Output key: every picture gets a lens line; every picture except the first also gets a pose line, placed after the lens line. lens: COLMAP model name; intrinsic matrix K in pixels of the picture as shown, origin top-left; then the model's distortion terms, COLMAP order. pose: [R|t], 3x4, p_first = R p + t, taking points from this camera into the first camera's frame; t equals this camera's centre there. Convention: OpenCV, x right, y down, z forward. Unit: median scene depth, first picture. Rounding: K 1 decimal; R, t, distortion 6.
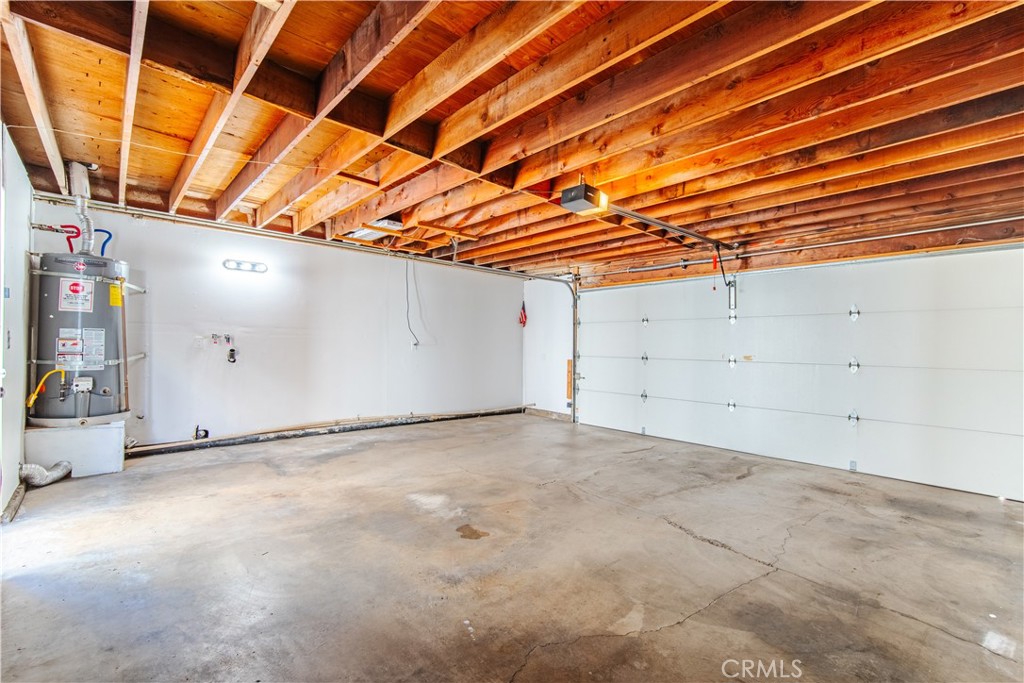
lens RADIAL K [[460.9, 0, 512.0], [0, 460.9, 341.5], [0, 0, 1]] dist [0.008261, 0.000574]
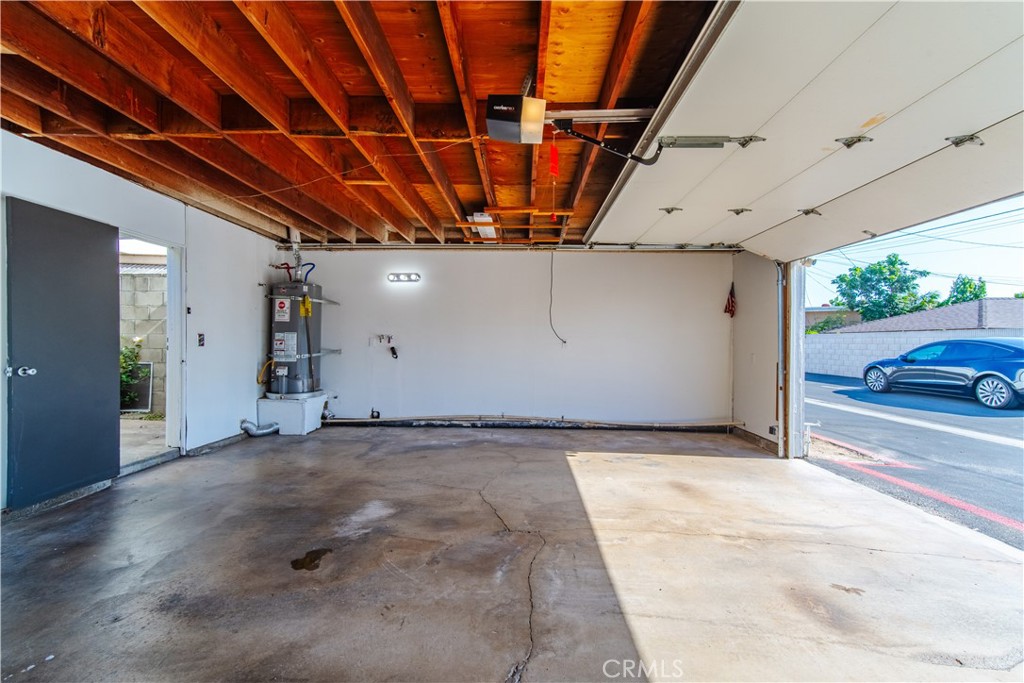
lens RADIAL K [[439.8, 0, 512.9], [0, 439.8, 355.4], [0, 0, 1]] dist [0.009534, 0.000789]
pose [[0.720684, 0.010783, -0.693180, 0.547493], [0.008439, 0.999668, 0.024324, 0.015108], [0.693213, -0.023380, 0.720354, 0.504682]]
